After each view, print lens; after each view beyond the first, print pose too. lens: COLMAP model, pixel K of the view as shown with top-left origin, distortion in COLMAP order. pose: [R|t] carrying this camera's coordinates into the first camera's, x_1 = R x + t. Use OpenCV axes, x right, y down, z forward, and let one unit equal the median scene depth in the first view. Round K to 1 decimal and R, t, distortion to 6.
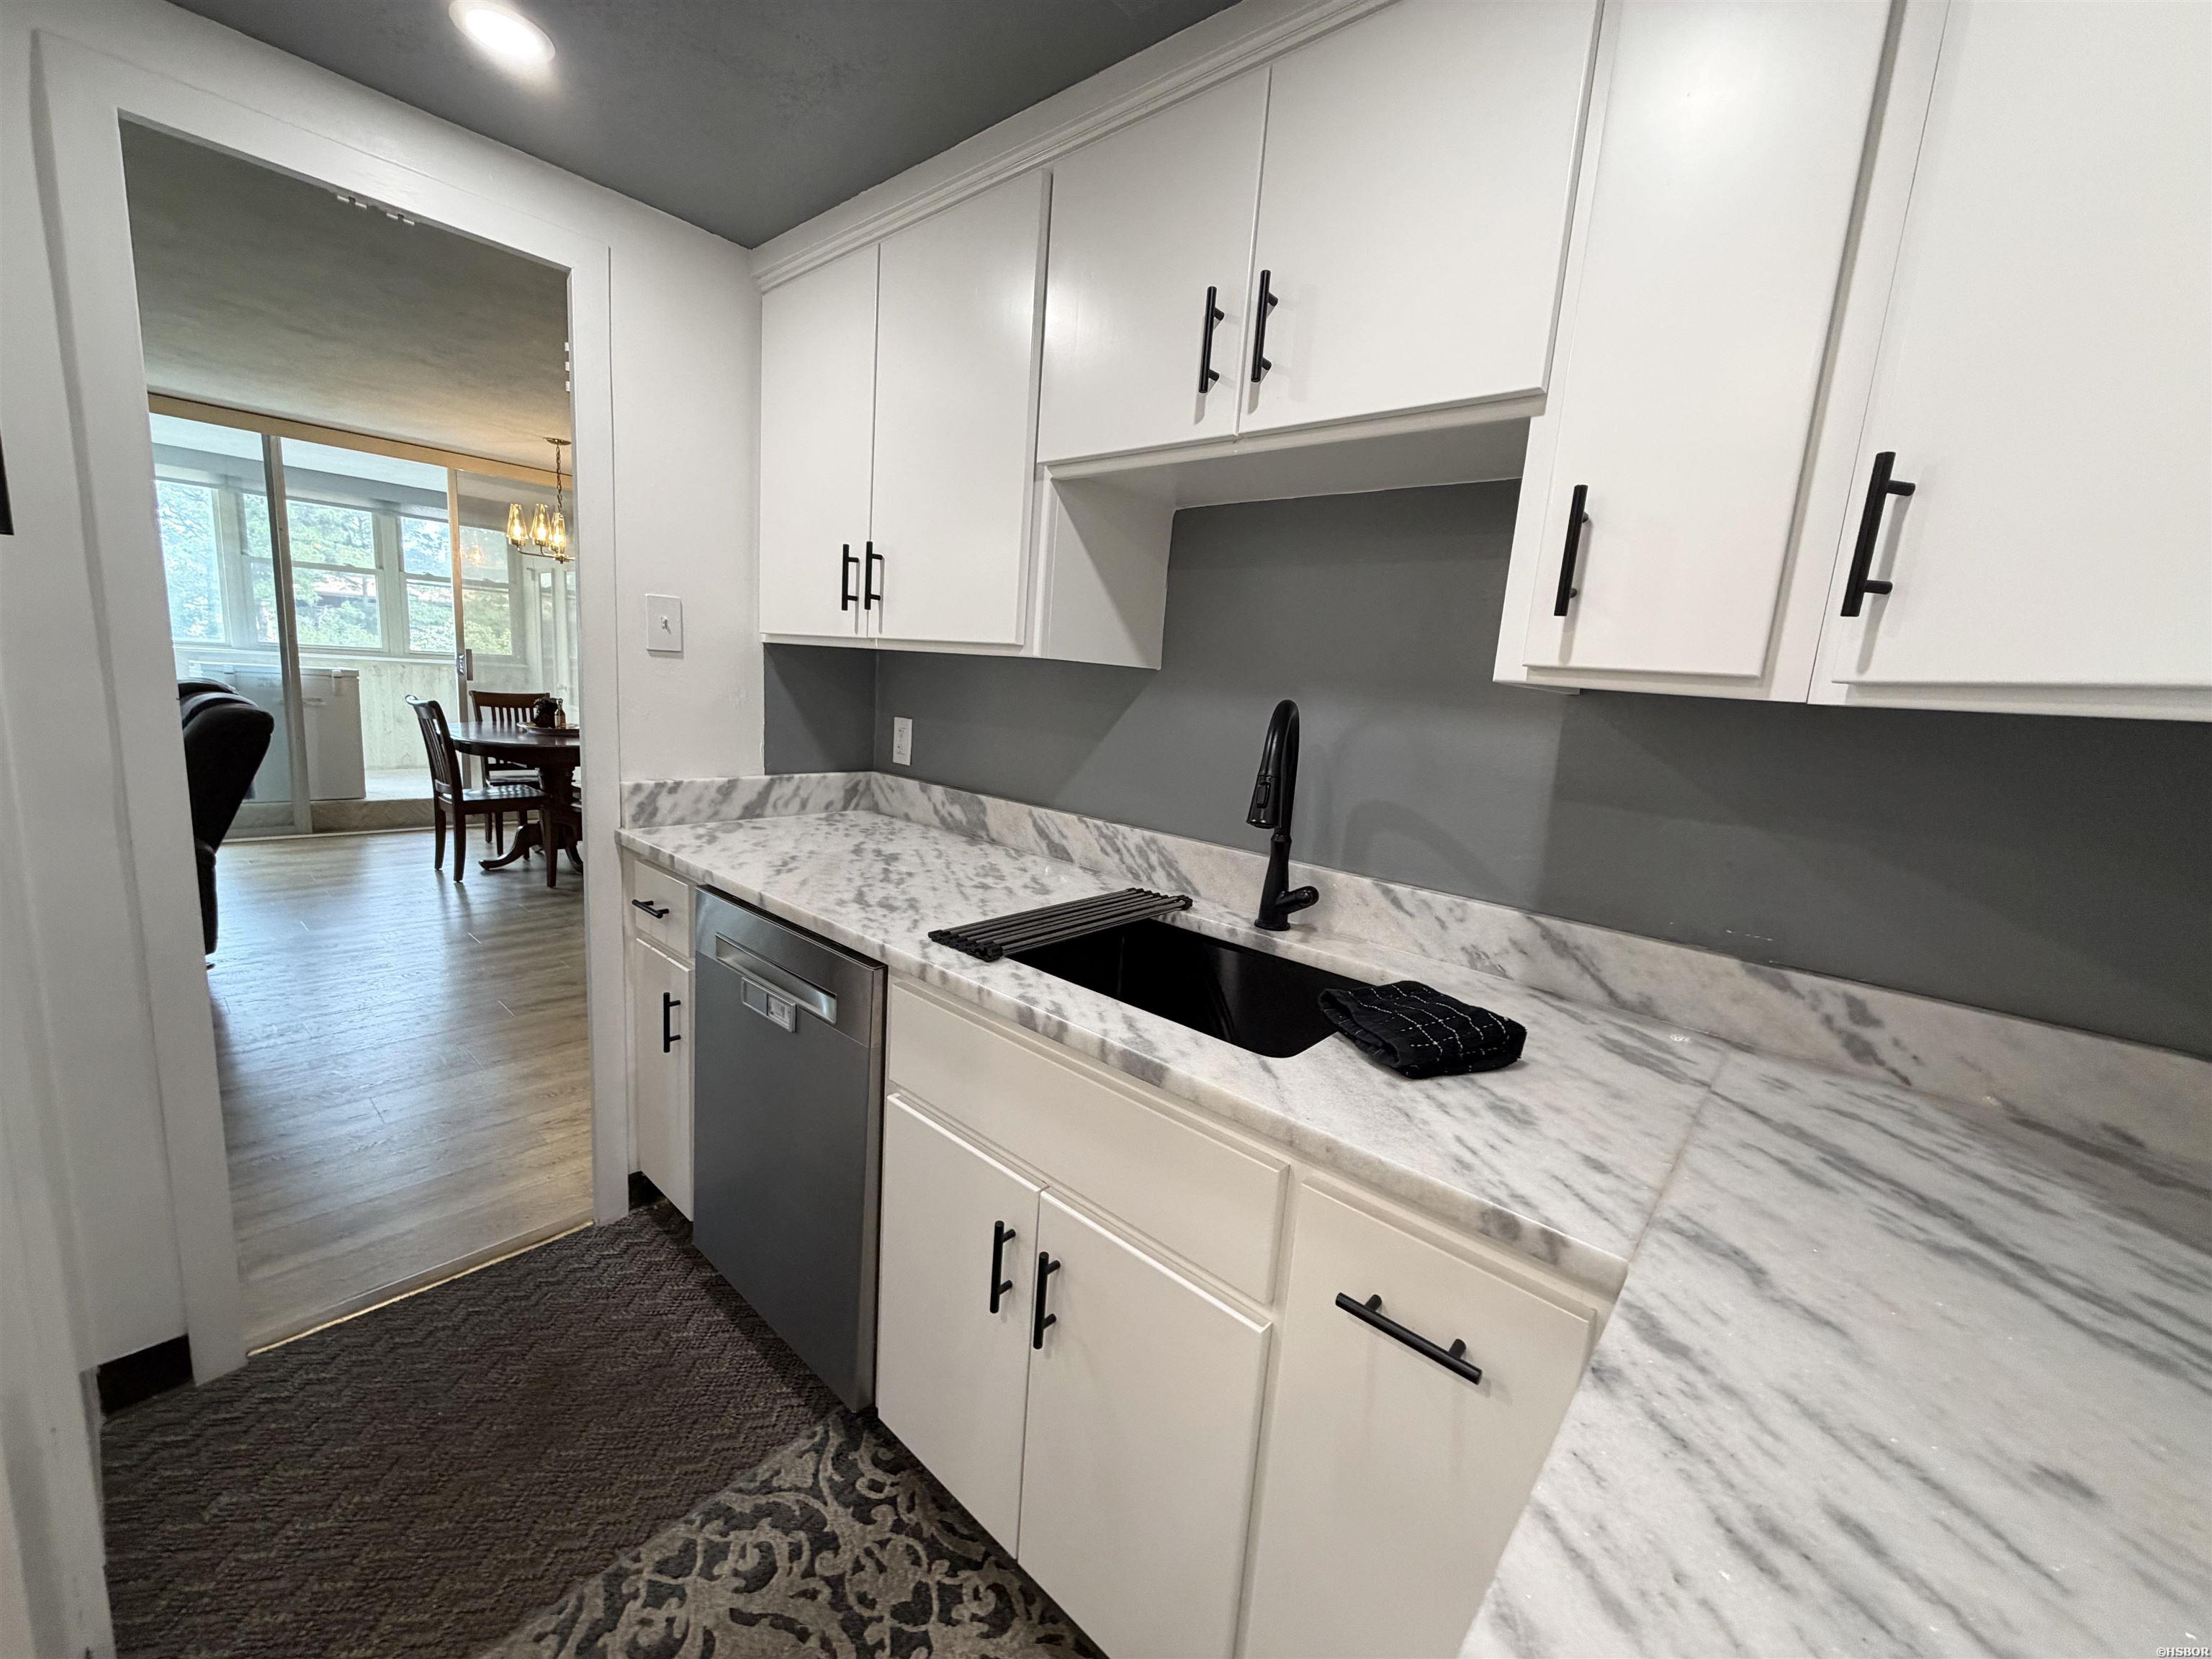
lens RADIAL K [[884.0, 0, 1108.3], [0, 884.0, 823.4], [0, 0, 1]] dist [0.001732, -0.000141]
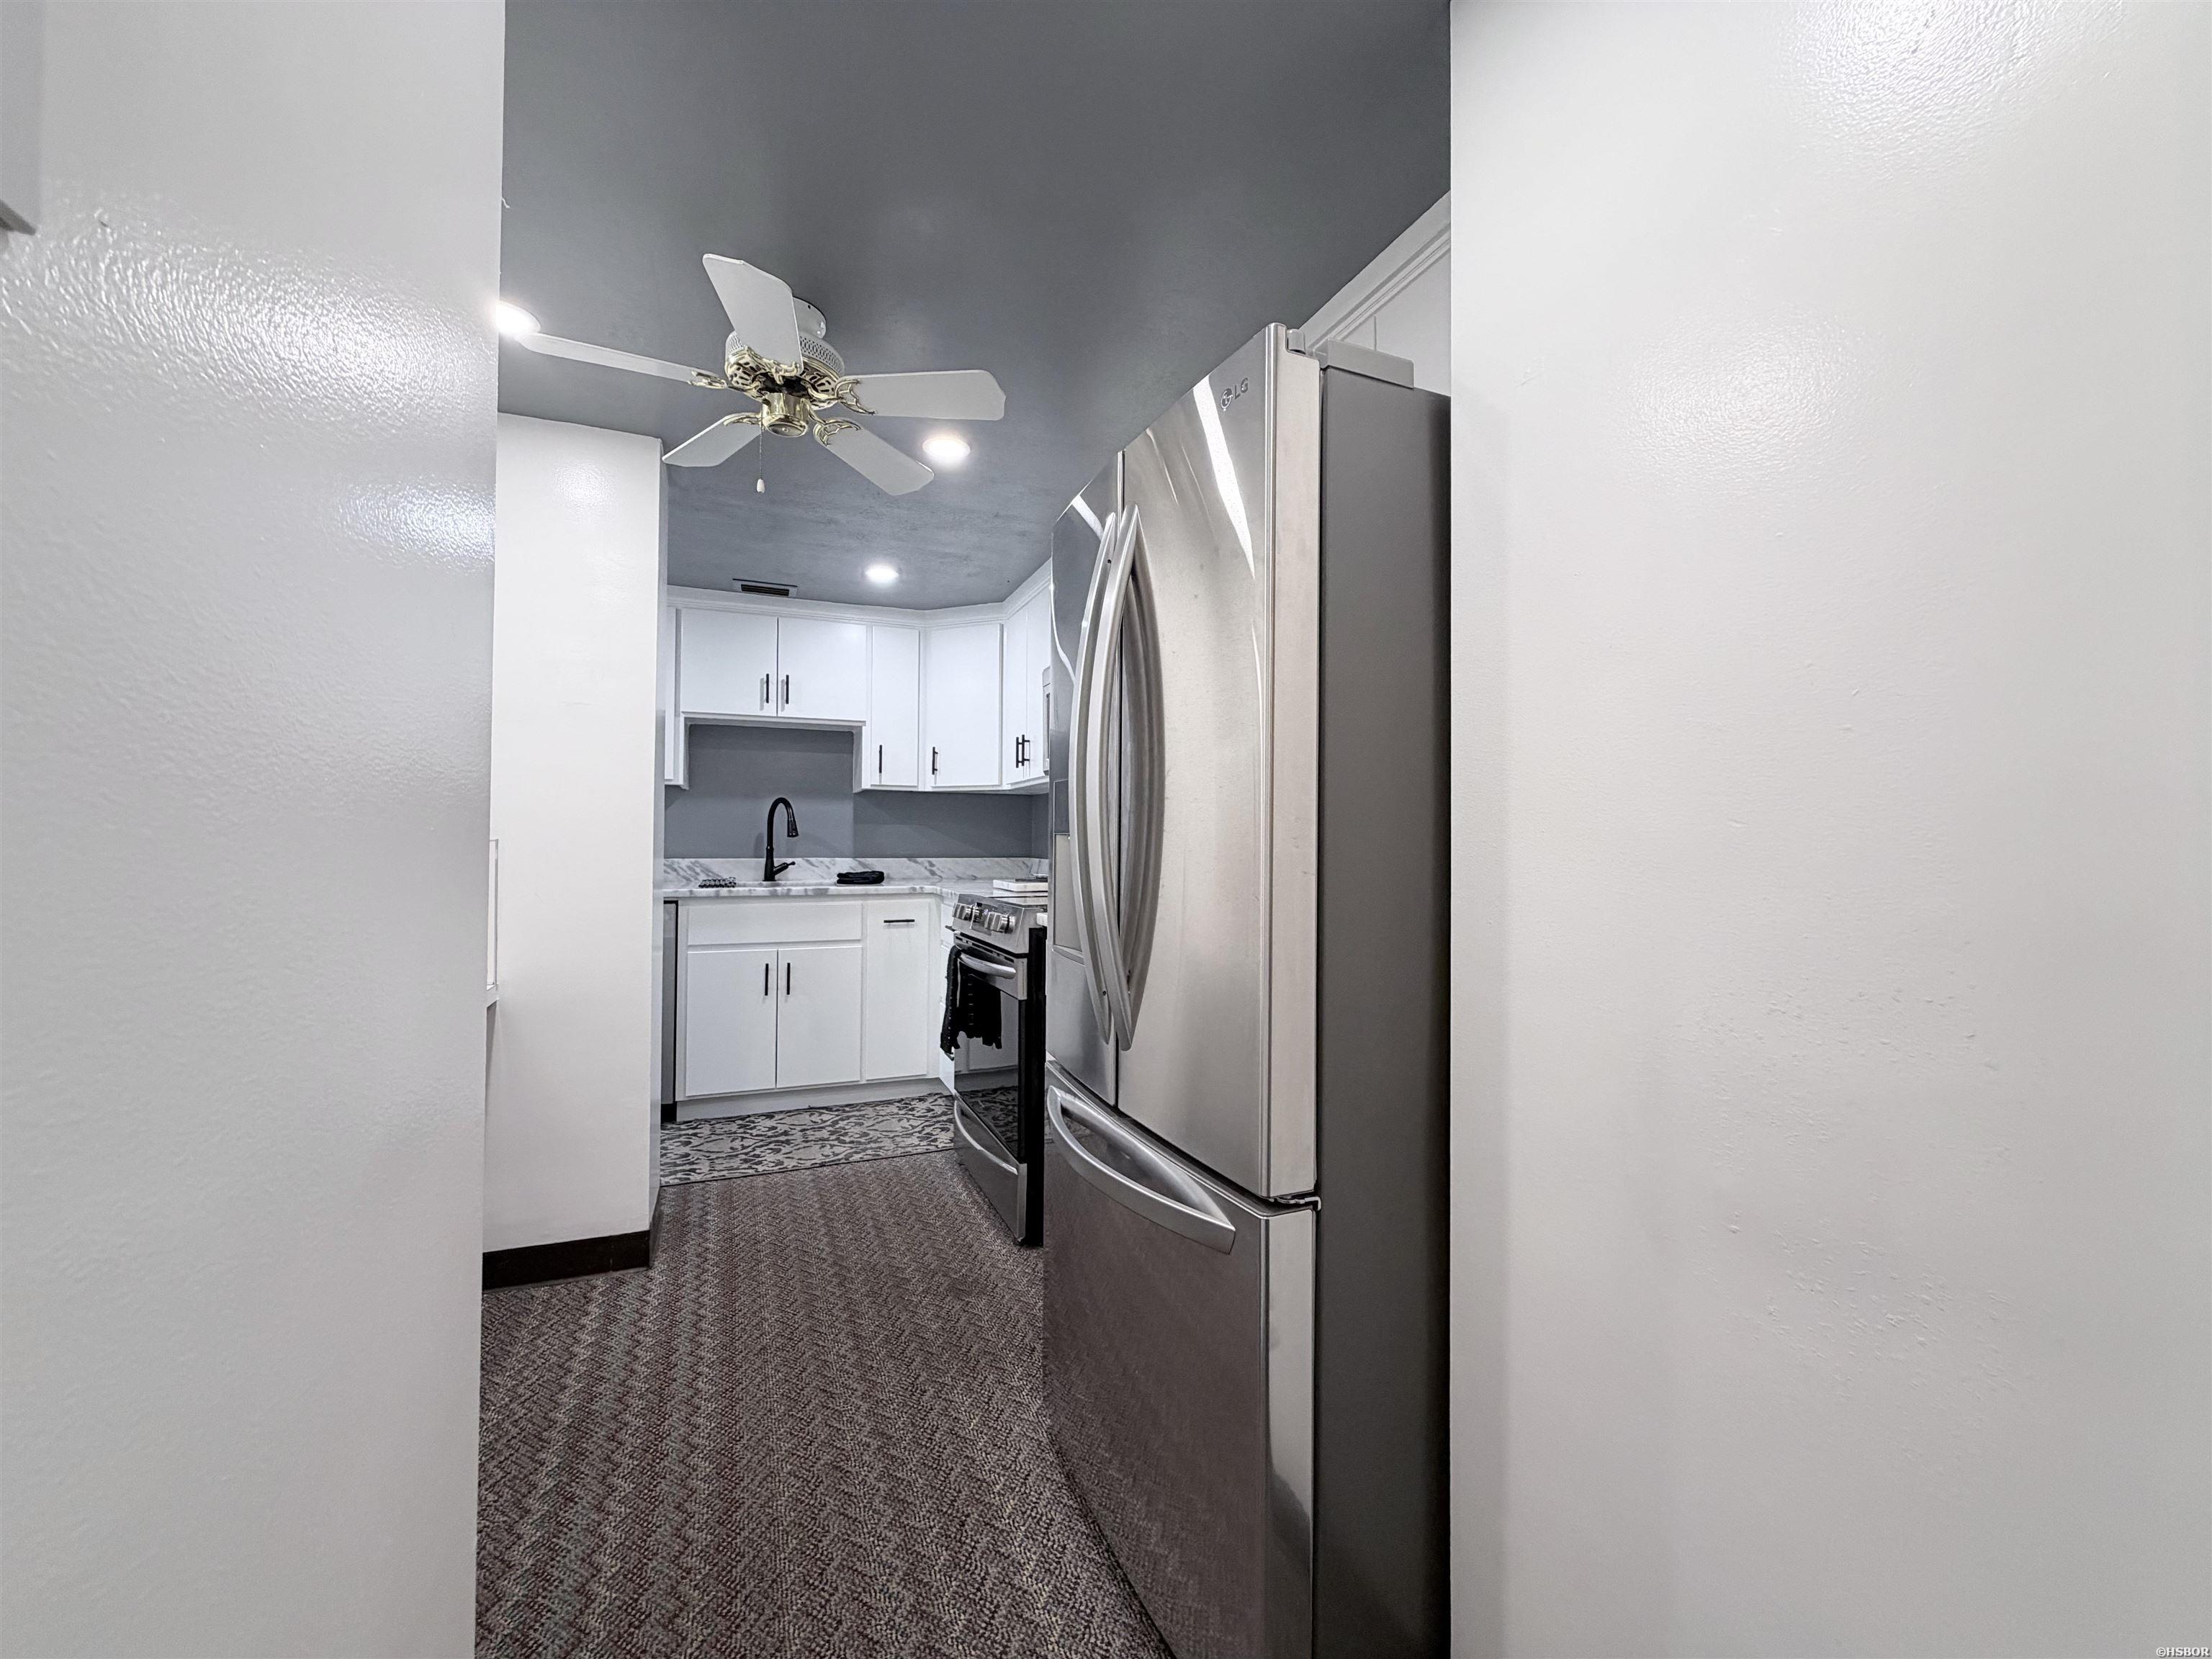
lens RADIAL K [[884.0, 0, 1109.4], [0, 884.0, 835.9], [0, 0, 1]] dist [0.001732, -0.000141]
pose [[0.425355, -0.057016, 0.903229, -2.120902], [0.177331, 0.983919, -0.021401, 0.260768], [-0.887484, 0.169273, 0.428625, -1.302839]]
